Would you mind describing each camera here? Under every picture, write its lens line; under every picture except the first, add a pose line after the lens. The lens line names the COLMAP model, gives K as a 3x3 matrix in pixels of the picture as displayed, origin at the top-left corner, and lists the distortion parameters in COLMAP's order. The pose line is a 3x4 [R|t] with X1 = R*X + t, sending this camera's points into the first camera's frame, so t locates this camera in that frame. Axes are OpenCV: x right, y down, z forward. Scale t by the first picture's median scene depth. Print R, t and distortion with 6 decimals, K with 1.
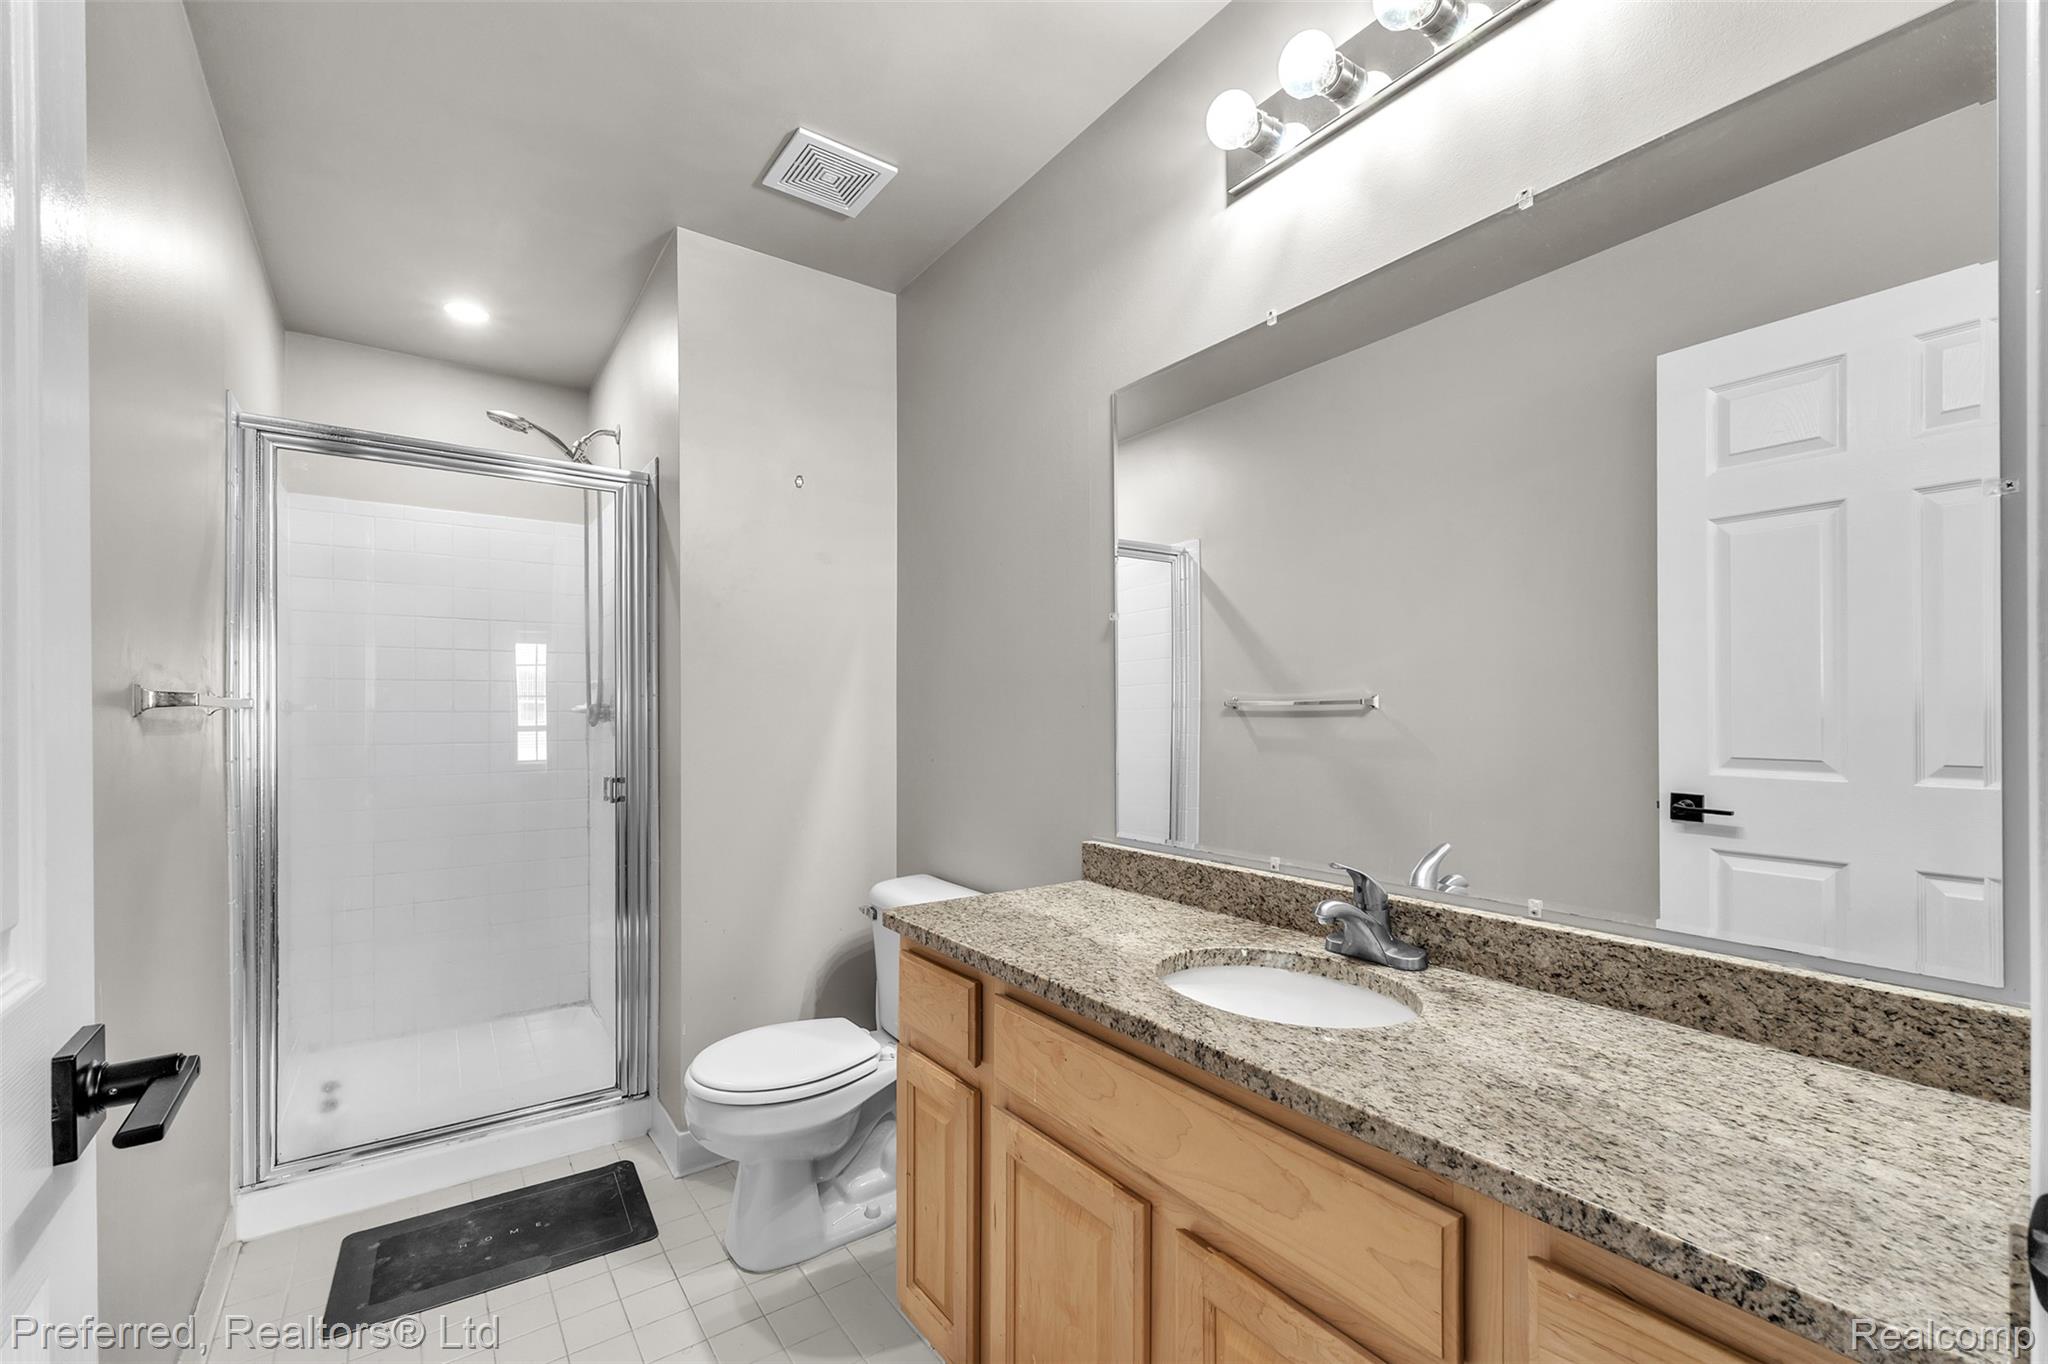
lens RADIAL K [[870.0, 0, 1024.0], [0, 870.0, 682.0], [0, 0, 1]] dist [0.003230, 0.000448]
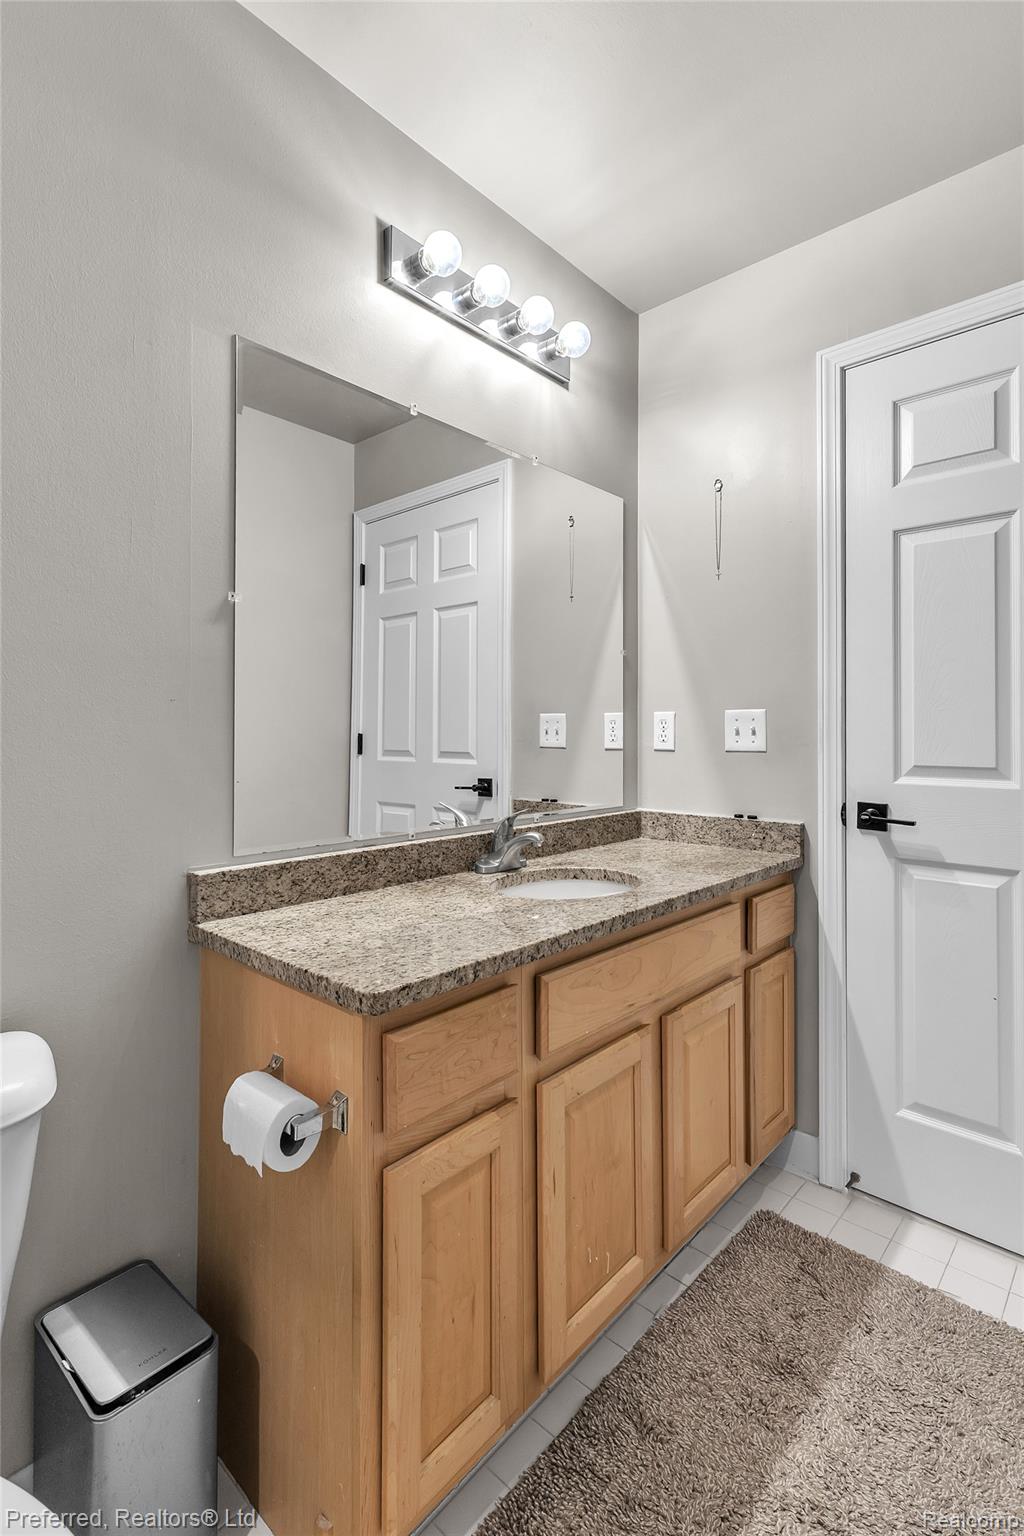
lens RADIAL K [[670.5, 0, 510.4], [0, 670.5, 726.7], [0, 0, 1]] dist [0.000846, 0.000157]
pose [[-0.171914, 0.025880, 0.984772, -0.860301], [-0.023820, 0.999253, -0.030419, 0.095103], [-0.984824, -0.028687, -0.171169, 1.250657]]
